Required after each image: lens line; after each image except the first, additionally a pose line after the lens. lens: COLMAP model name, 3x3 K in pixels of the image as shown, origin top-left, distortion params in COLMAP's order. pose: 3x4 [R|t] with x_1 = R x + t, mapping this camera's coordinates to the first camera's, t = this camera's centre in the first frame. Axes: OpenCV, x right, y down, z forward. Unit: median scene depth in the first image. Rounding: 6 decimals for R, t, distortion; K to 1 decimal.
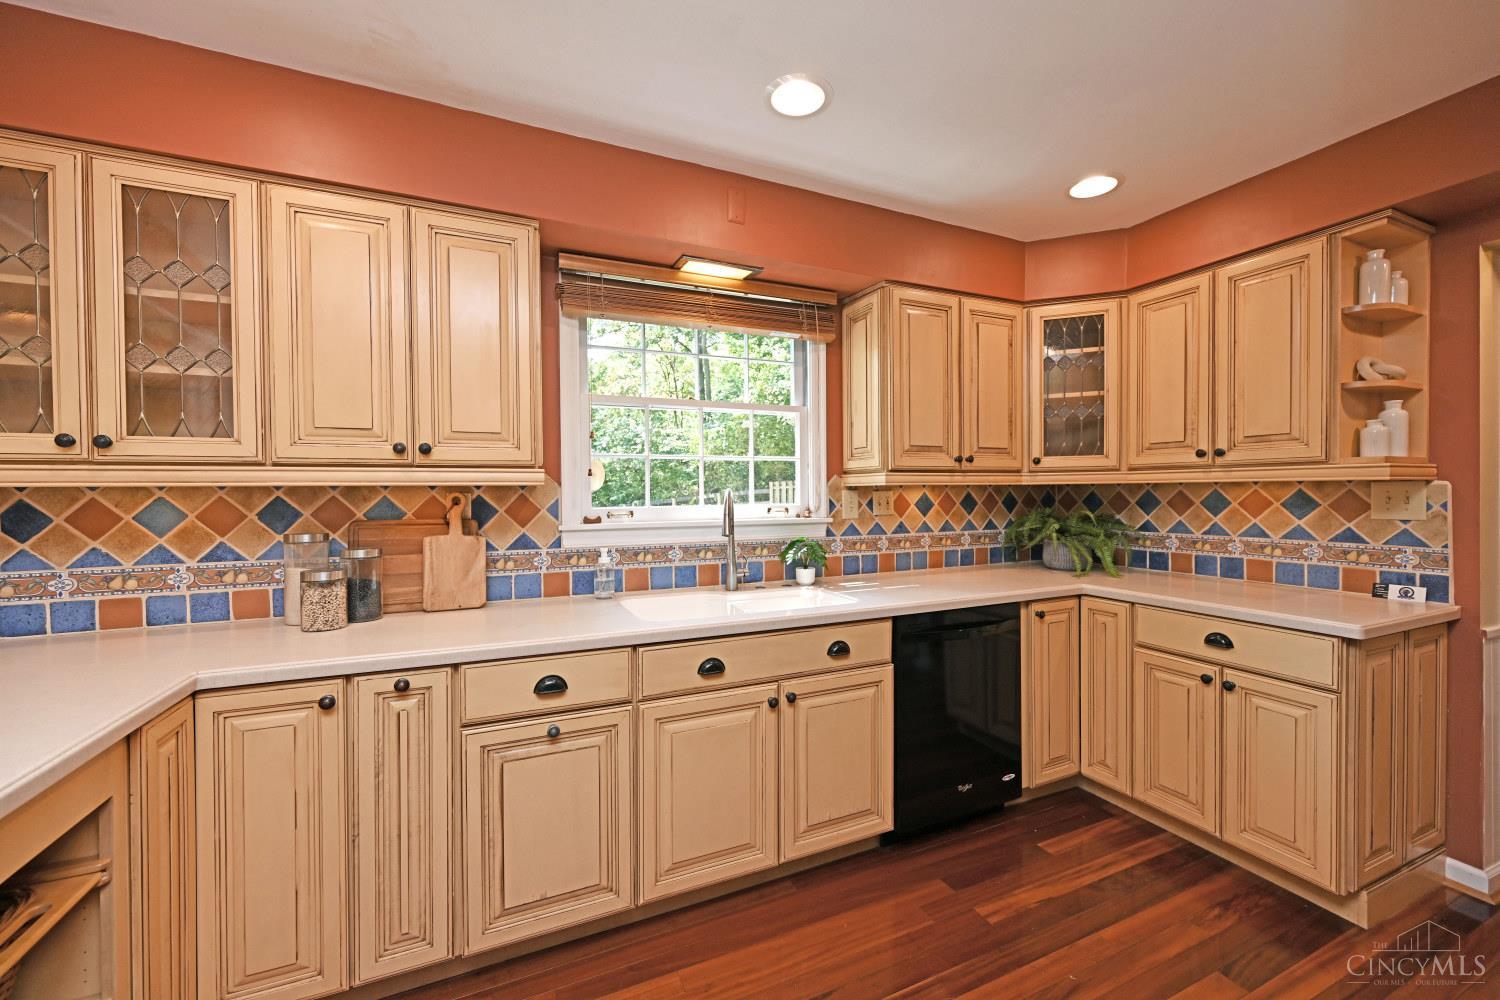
lens RADIAL K [[593.5, 0, 750.0], [0, 593.5, 500.0], [0, 0, 1]] dist [0.001031, 0.000035]
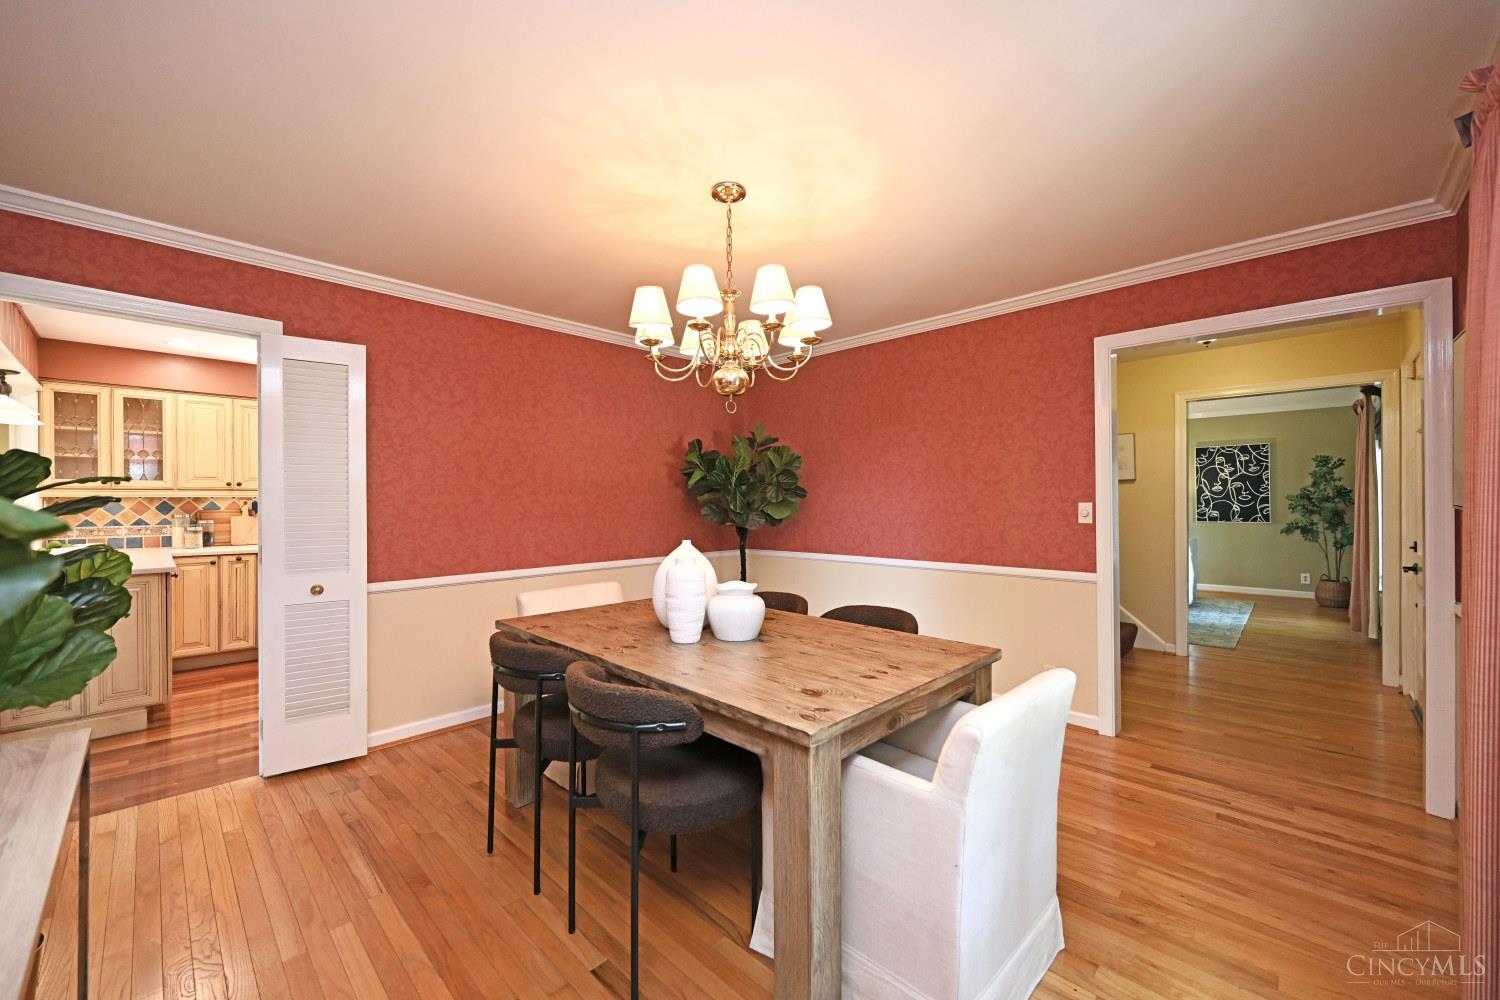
lens RADIAL K [[593.5, 0, 750.0], [0, 593.5, 500.0], [0, 0, 1]] dist [0.001031, 0.000035]
pose [[0.931892, 0.004123, 0.362711, 0.513655], [0.001076, 0.999900, -0.014130, 0.023713], [-0.362733, 0.013558, 0.931794, -1.861161]]
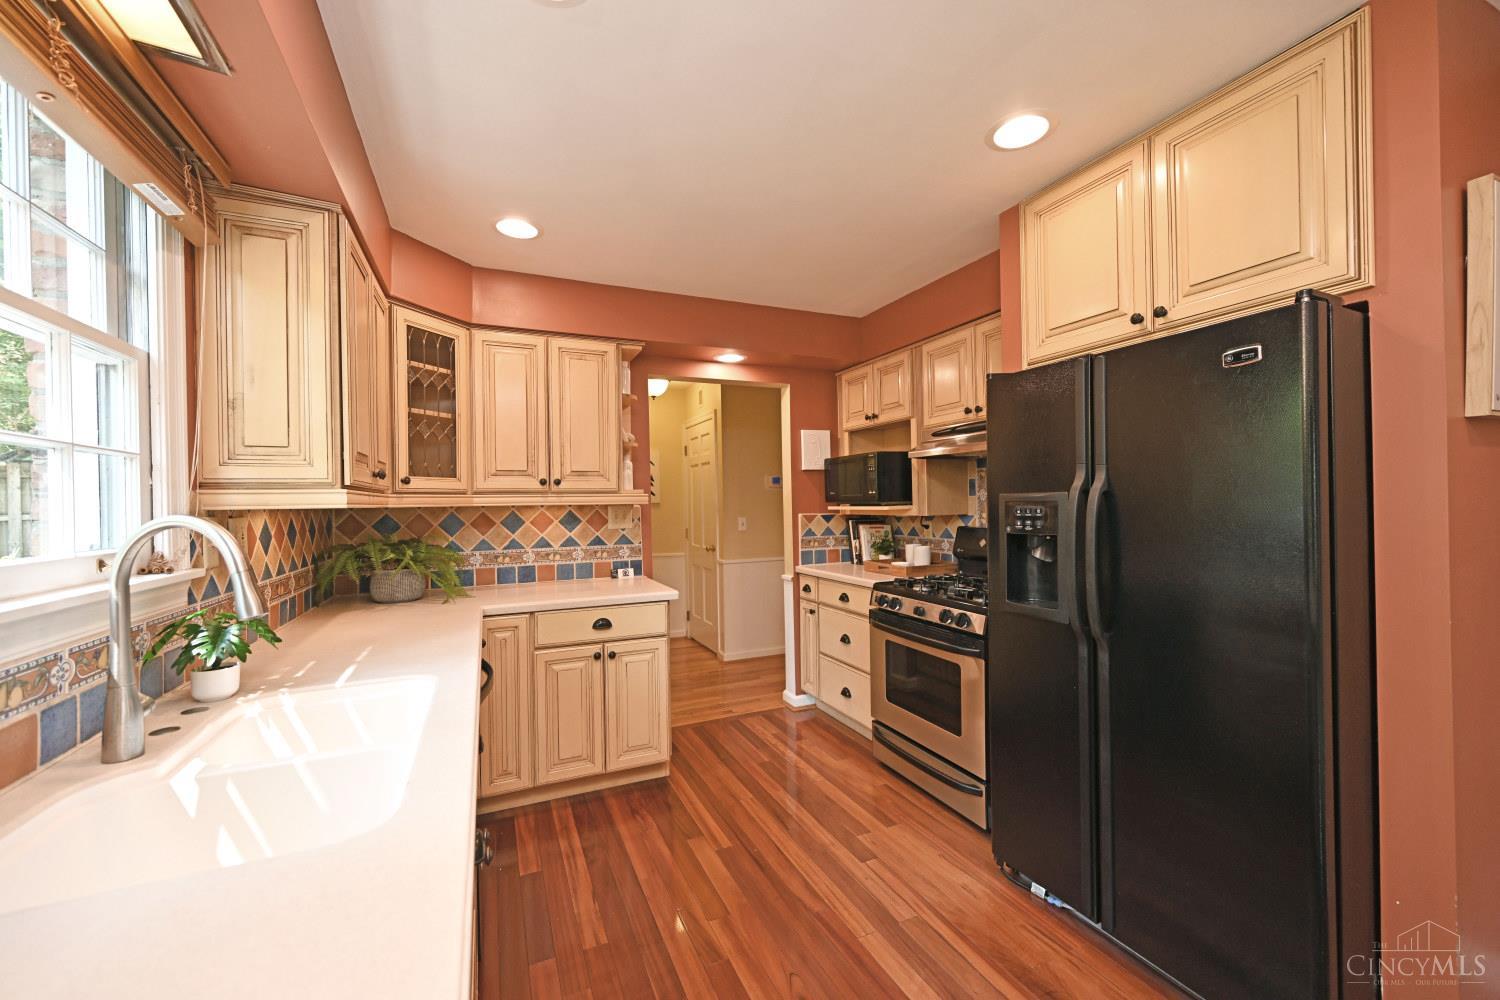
lens RADIAL K [[588.0, 0, 752.9], [0, 588.0, 505.4], [0, 0, 1]] dist [-0.000774, -0.000054]
pose [[0.000305, 0.003872, 0.999992, -0.459091], [0.030540, 0.999526, -0.003880, -0.011648], [-0.999533, 0.030541, 0.000186, 0.566786]]
